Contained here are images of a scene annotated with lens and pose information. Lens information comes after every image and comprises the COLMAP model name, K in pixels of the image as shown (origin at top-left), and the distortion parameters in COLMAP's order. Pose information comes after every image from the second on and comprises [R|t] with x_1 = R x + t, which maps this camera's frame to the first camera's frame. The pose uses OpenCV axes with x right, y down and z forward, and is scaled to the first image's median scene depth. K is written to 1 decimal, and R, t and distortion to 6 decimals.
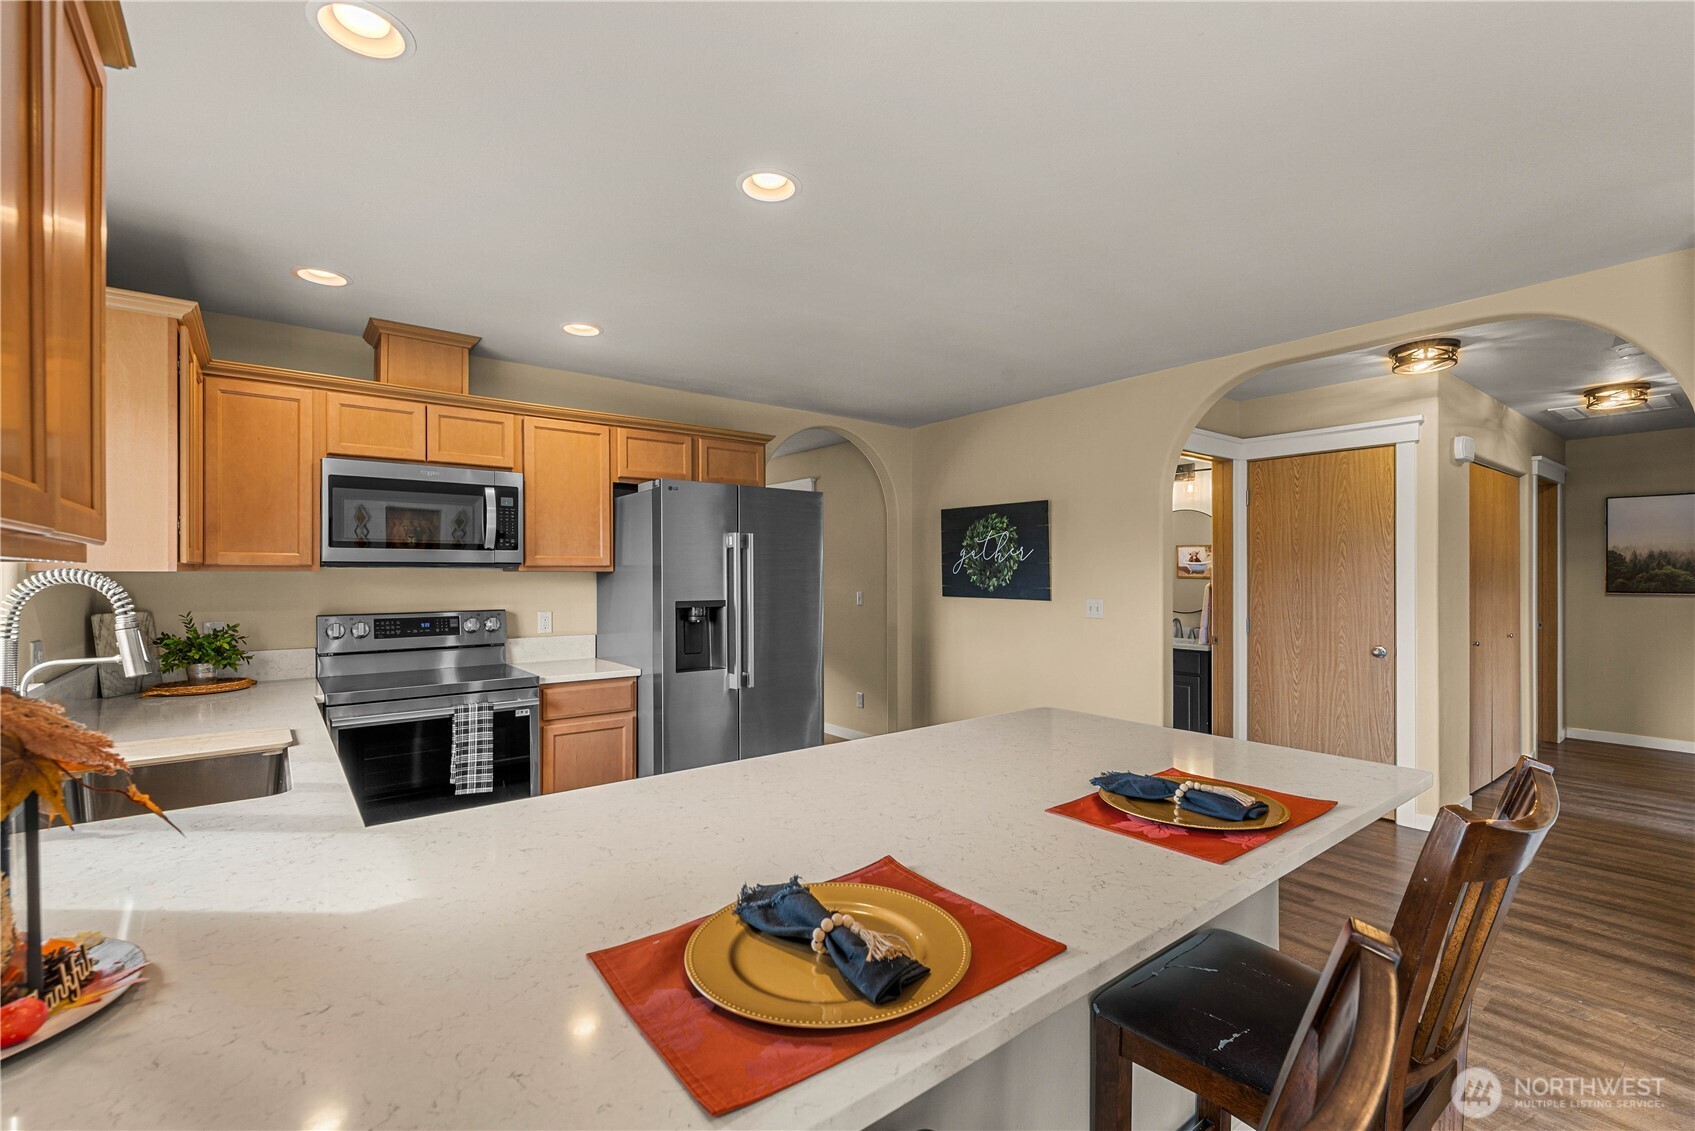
lens RADIAL K [[735.4, 0, 850.2], [0, 735.4, 572.0], [0, 0, 1]] dist [-0.000844, -0.000607]
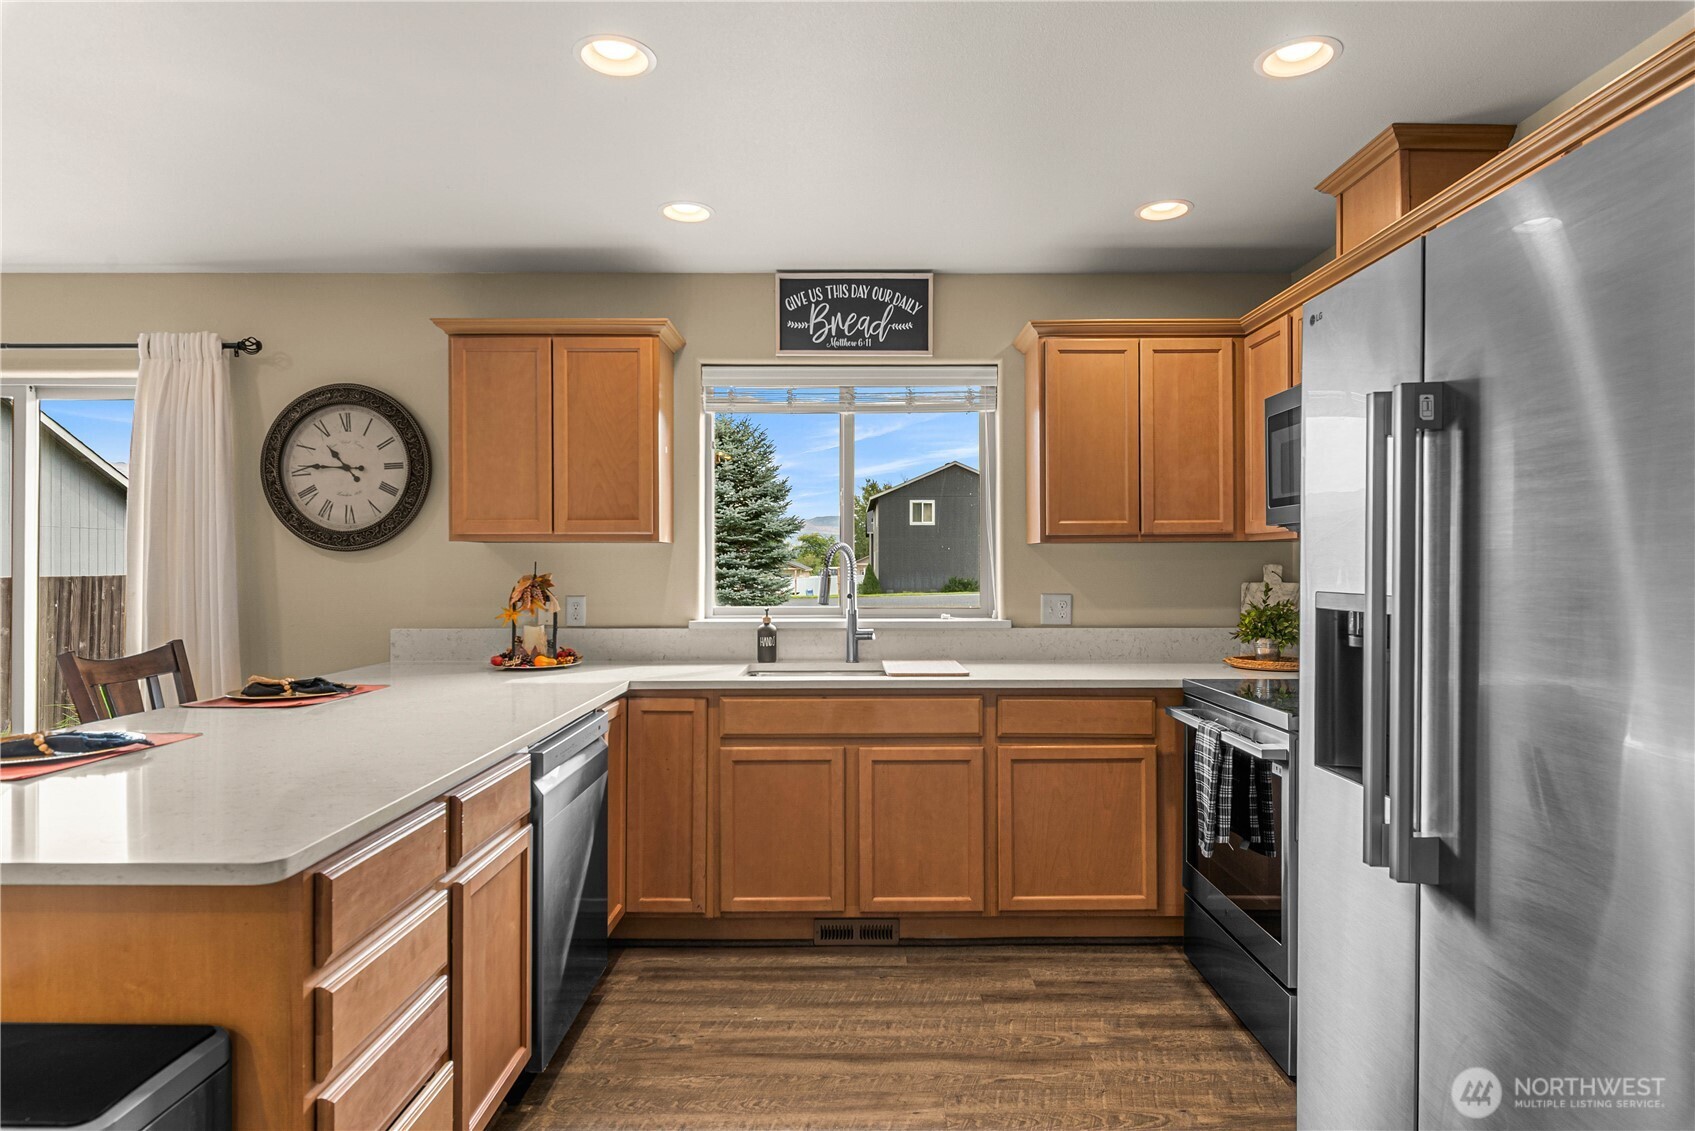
lens RADIAL K [[962.1, 0, 852.3], [0, 962.1, 559.6], [0, 0, 1]] dist [-0.004695, -0.000556]
pose [[-0.618427, -0.003359, -0.785835, 0.330025], [0.005743, 0.999945, -0.008794, 0.024586], [0.785821, -0.009952, -0.618374, 1.074272]]
